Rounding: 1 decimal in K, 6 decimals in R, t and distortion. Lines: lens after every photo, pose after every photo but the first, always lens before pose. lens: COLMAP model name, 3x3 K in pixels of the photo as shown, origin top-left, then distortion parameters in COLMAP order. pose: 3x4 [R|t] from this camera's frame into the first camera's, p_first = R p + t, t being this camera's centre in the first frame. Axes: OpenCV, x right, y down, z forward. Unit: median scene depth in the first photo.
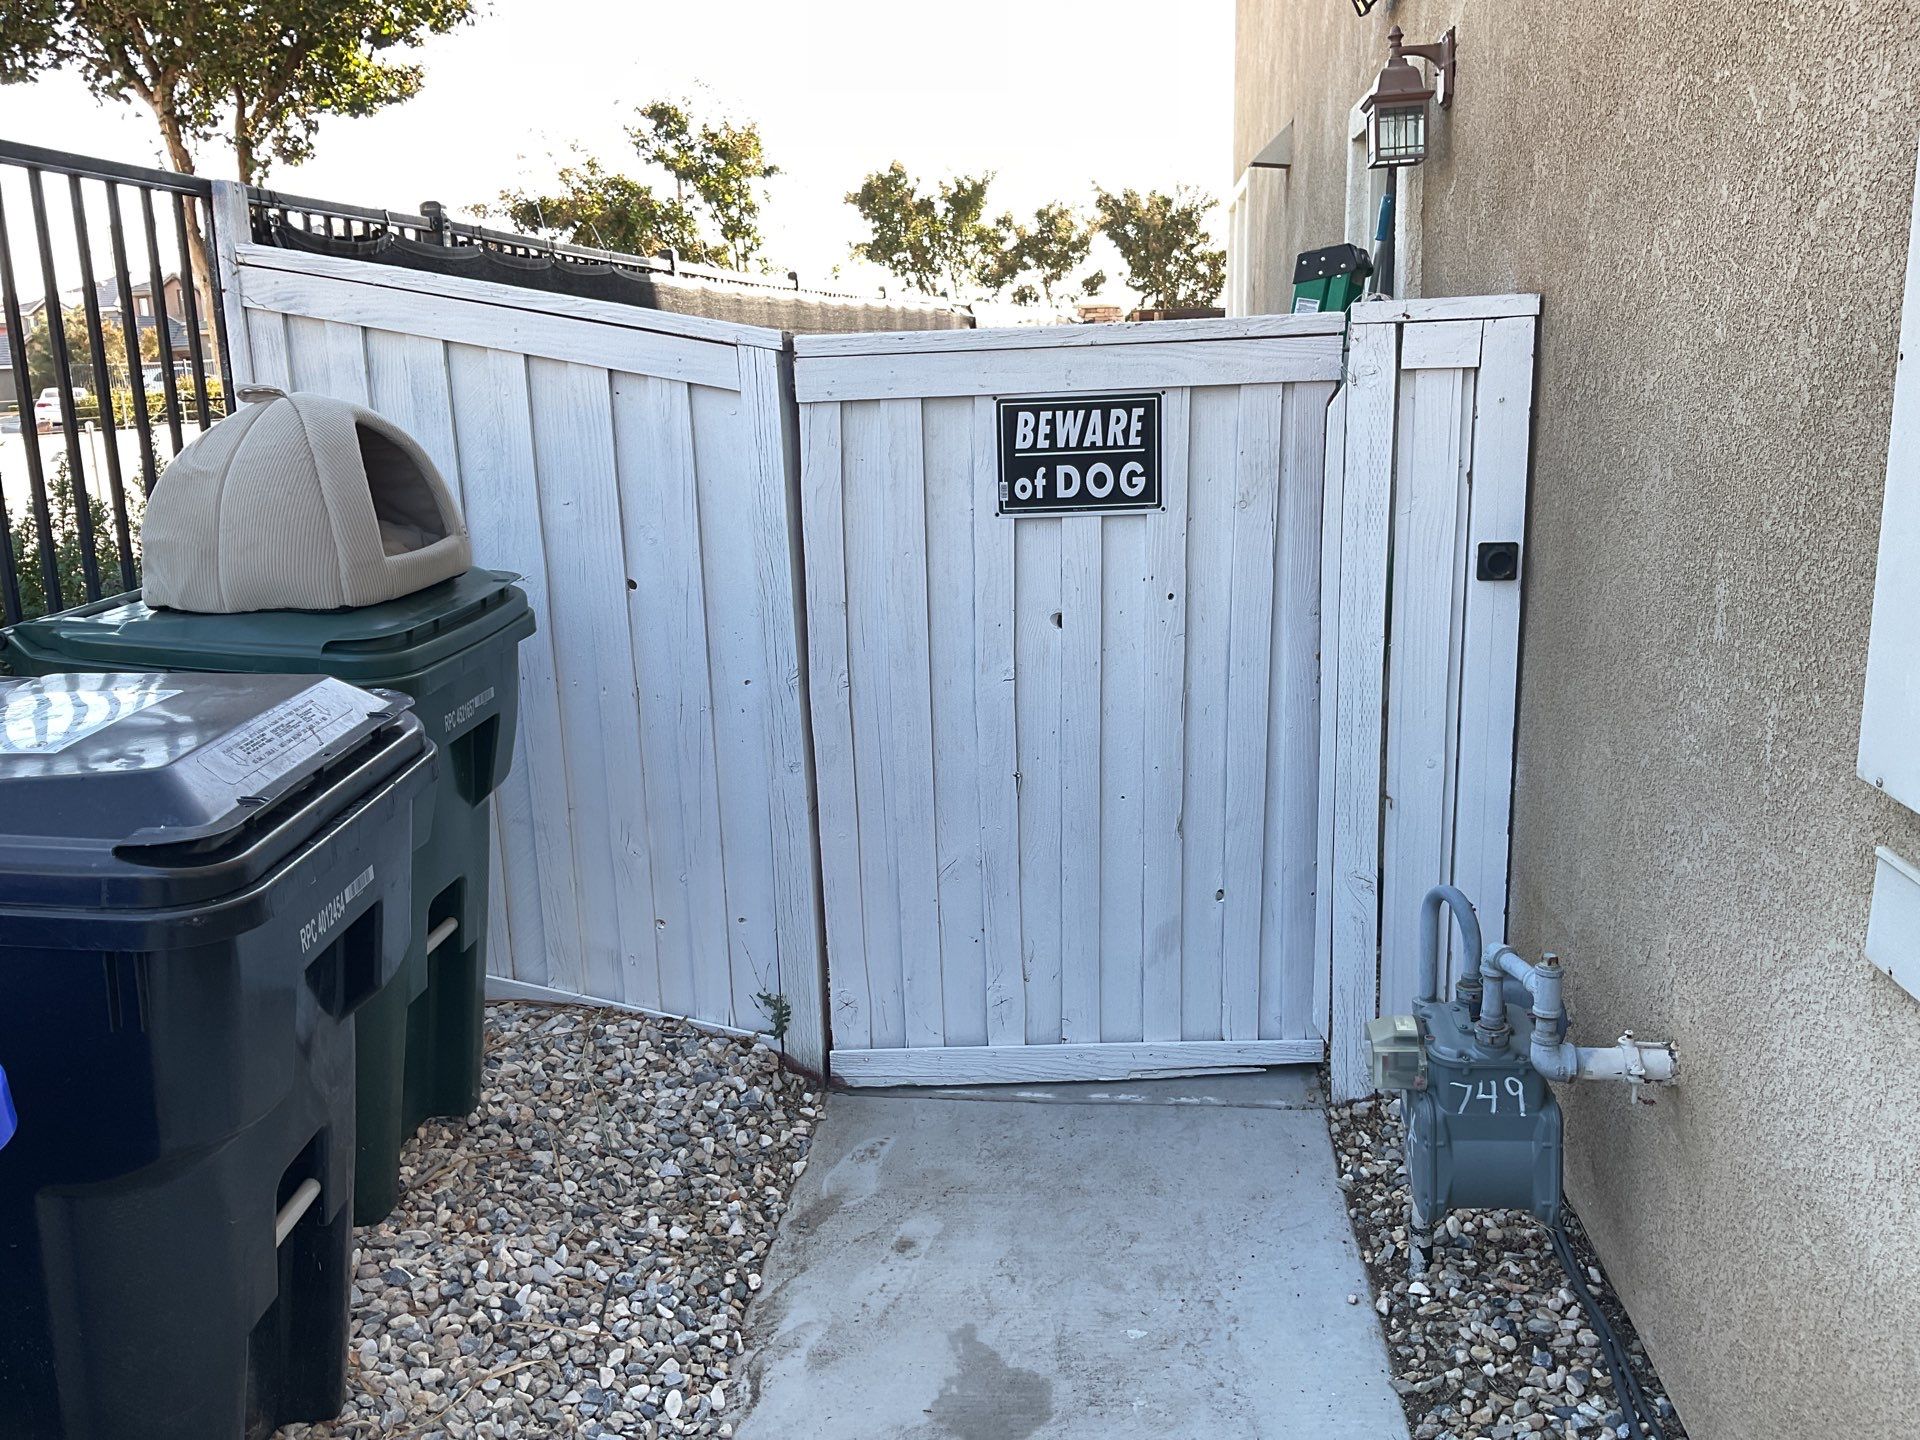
lens RADIAL K [[1600.7, 0, 954.4], [0, 1600.7, 741.7], [0, 0, 1]] dist [-0.003983, -0.008903]
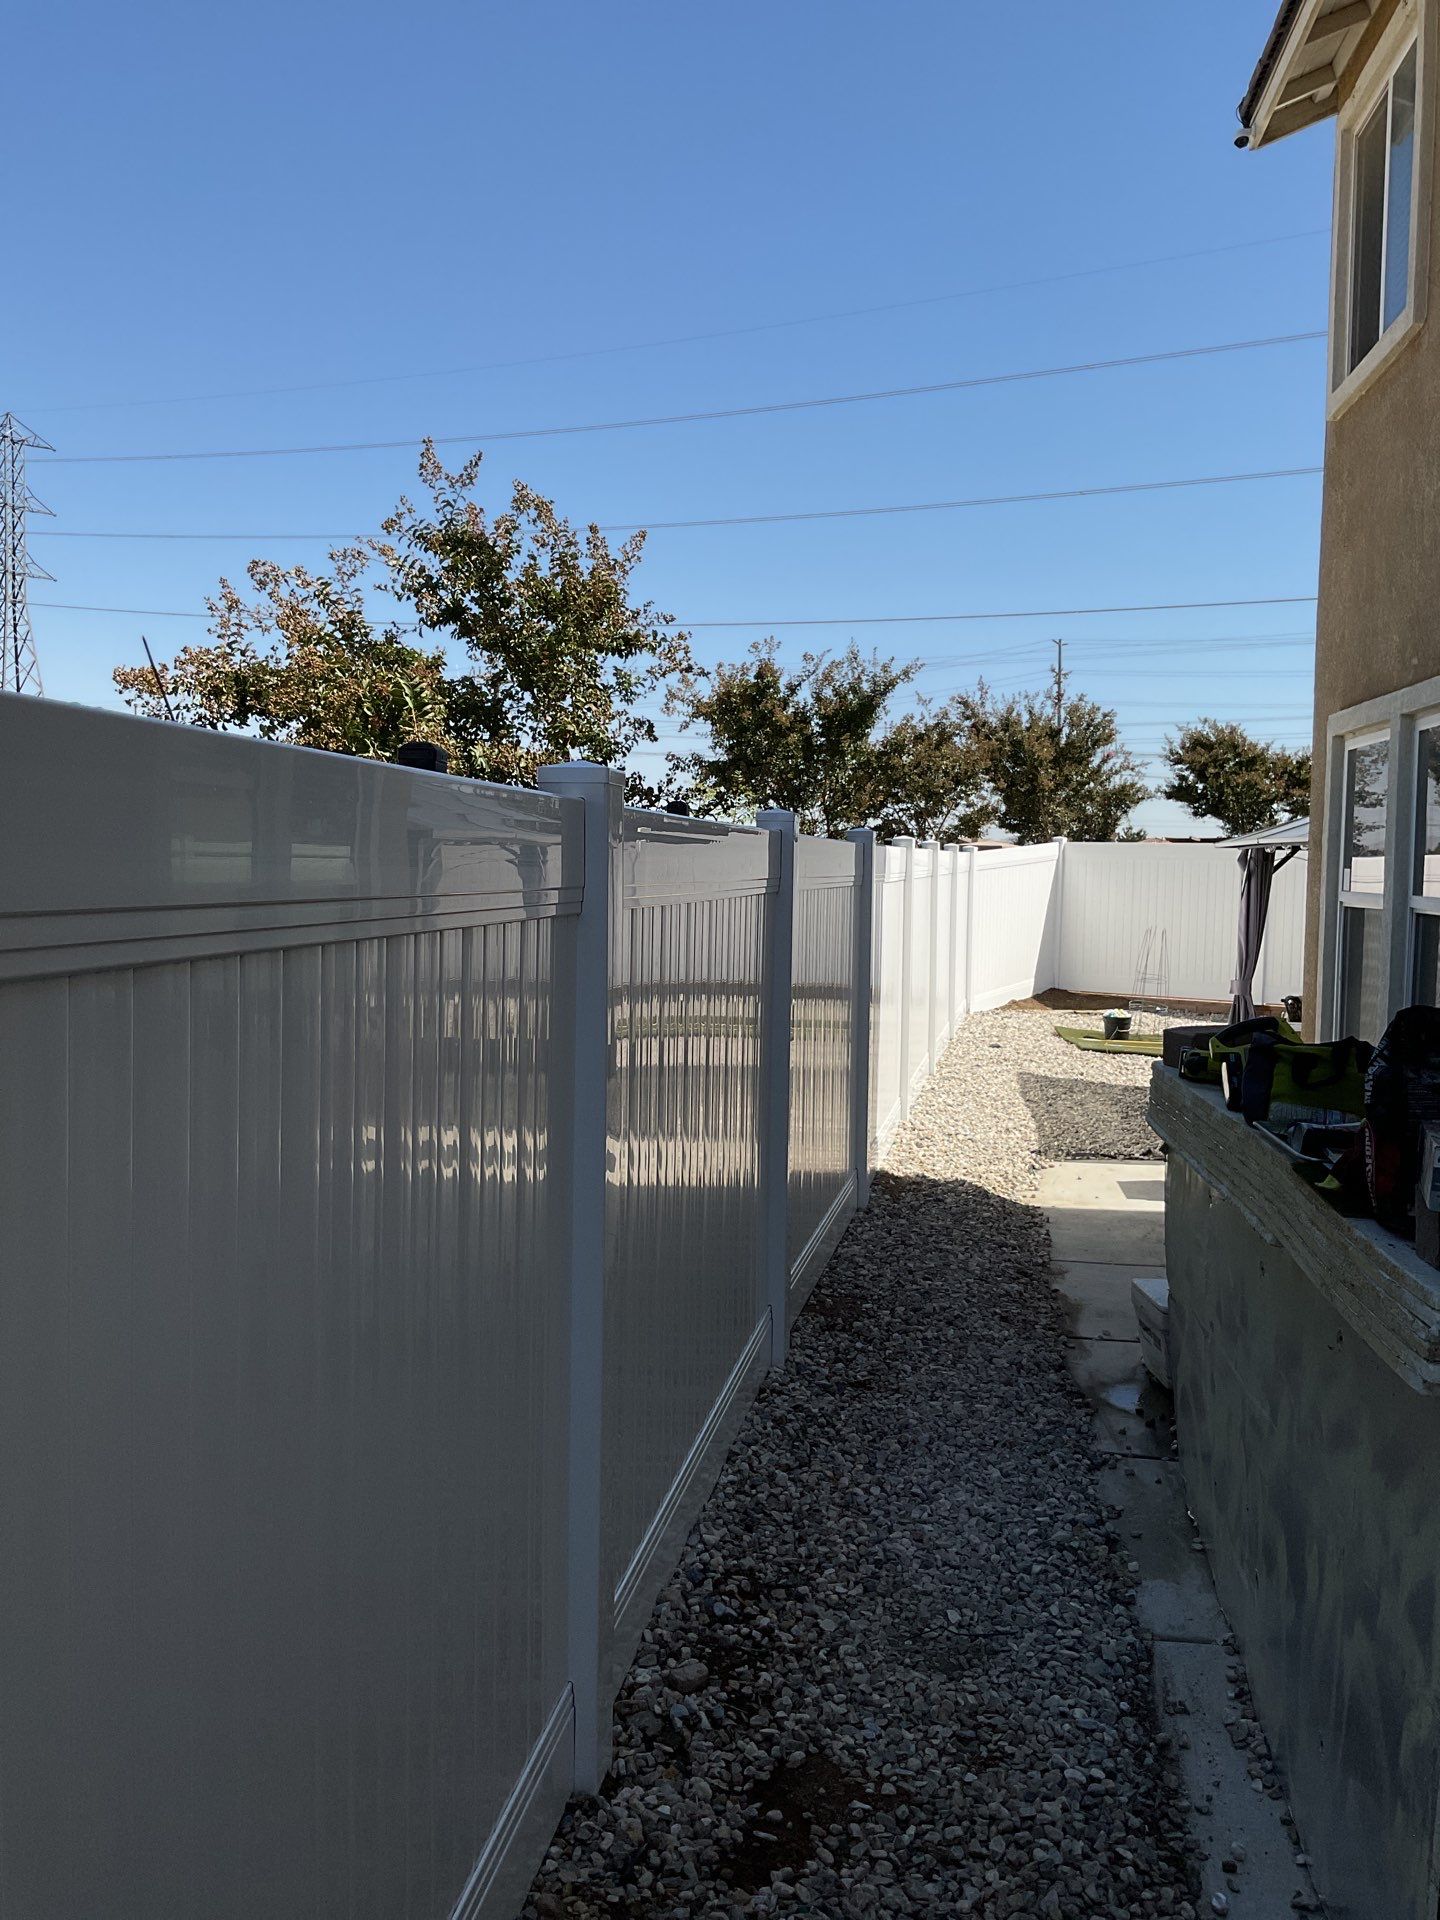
lens RADIAL K [[1613.0, 0, 800.9], [0, 1613.0, 963.7], [0, 0, 1]] dist [0.160475, -0.379282]
pose [[0.998710, 0.040975, 0.029989, -0.123535], [-0.034860, 0.982721, -0.181783, -0.238805], [-0.036920, 0.180503, 0.982881, 0.784938]]
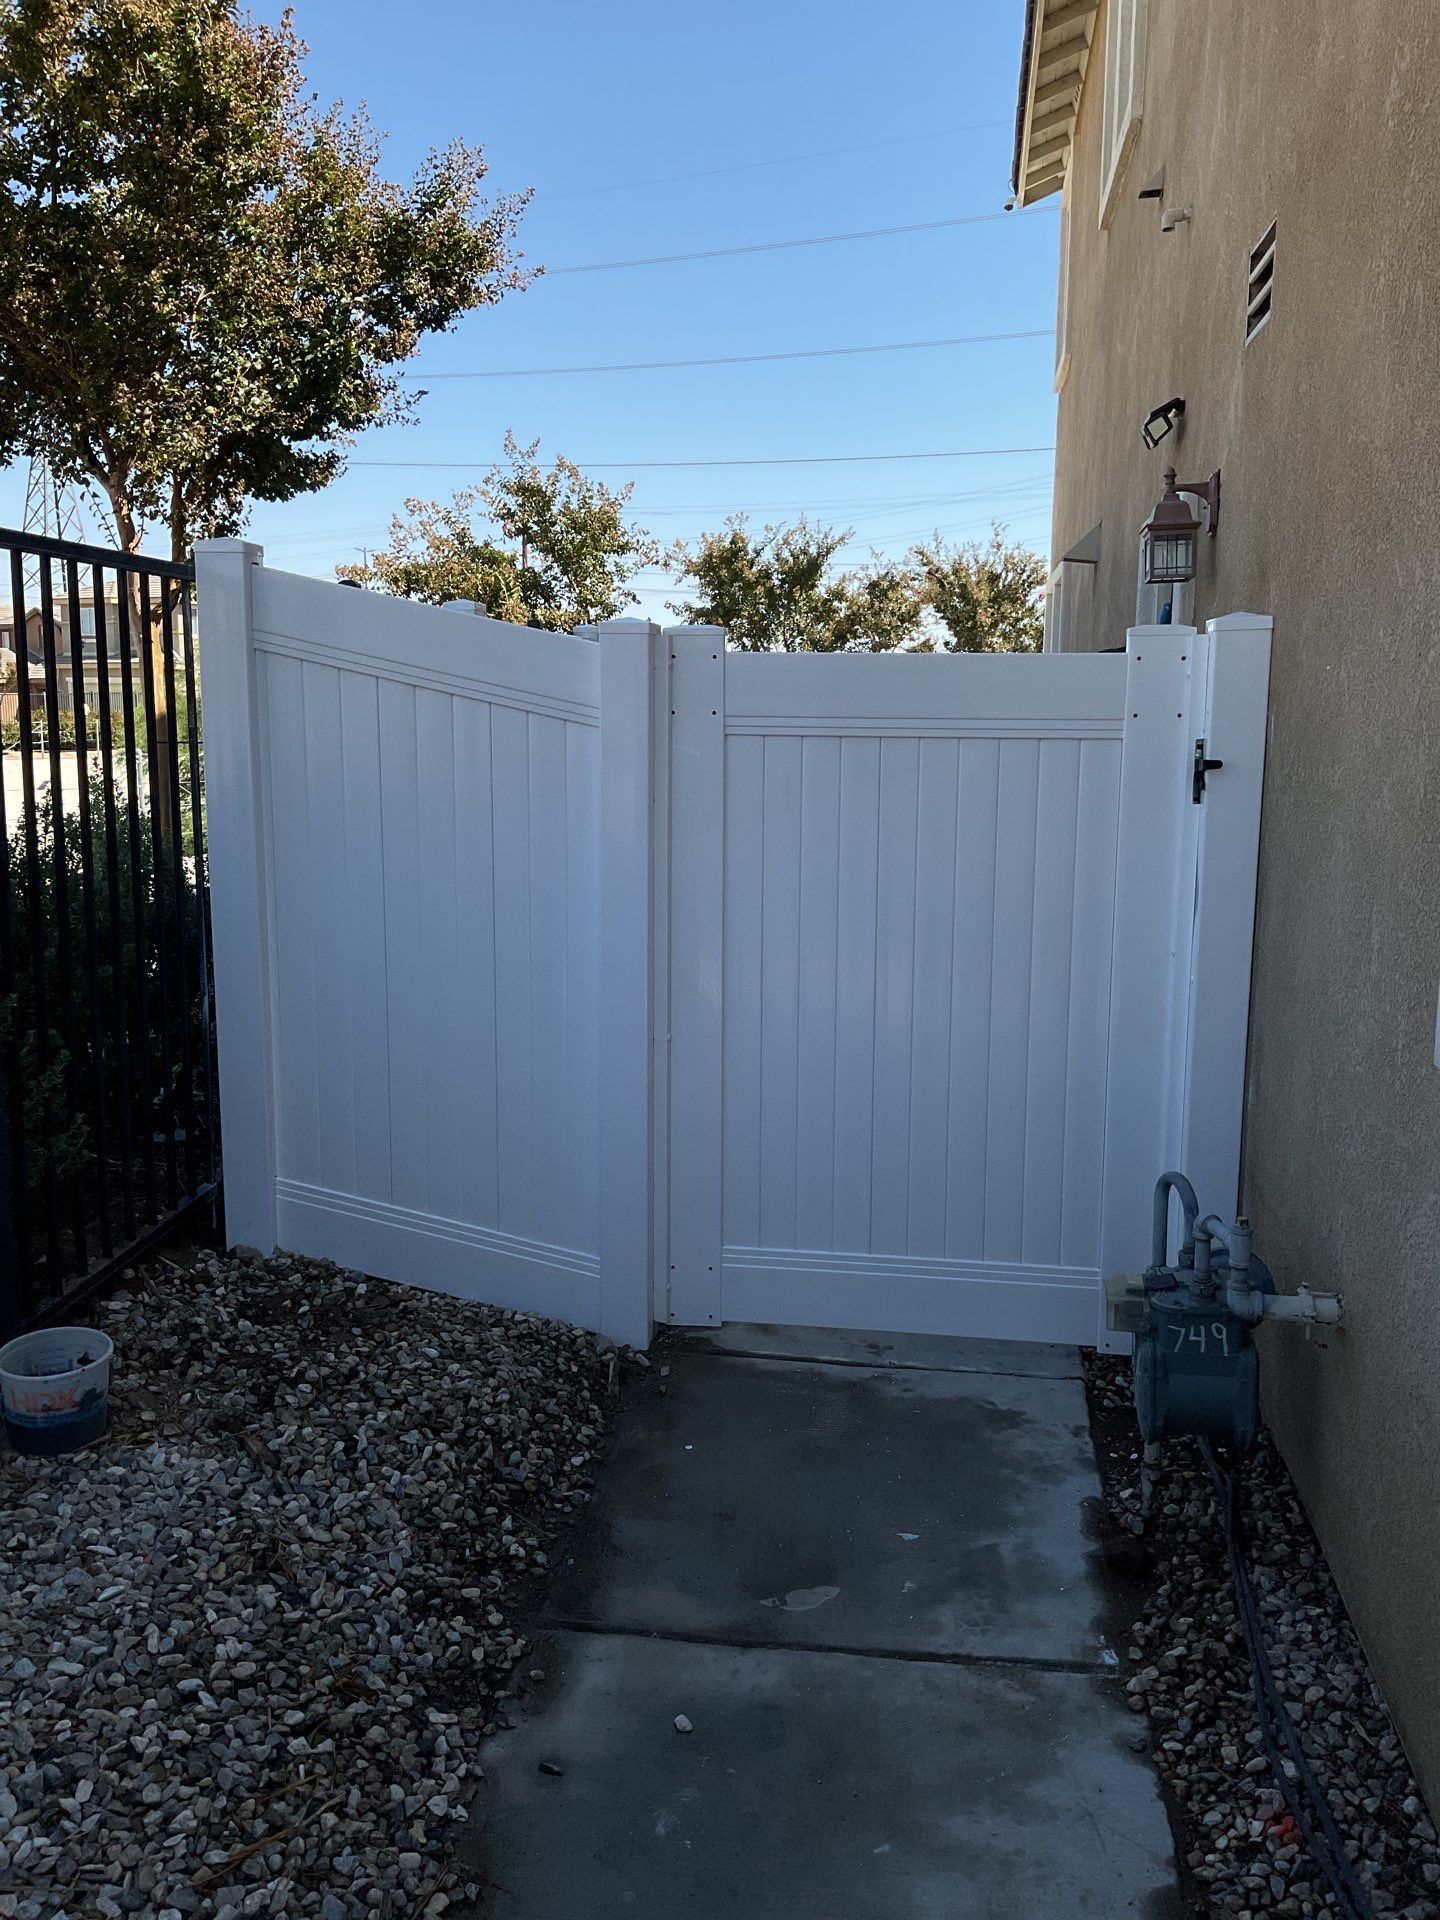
lens RADIAL K [[1587.6, 0, 714.7], [0, 1587.6, 971.3], [0, 0, 1]] dist [0.101262, -0.190606]
pose [[0.998522, 0.039736, -0.037088, -0.002411], [-0.042430, 0.996285, -0.074933, 0.020200], [0.033973, 0.076396, 0.996499, -0.117492]]
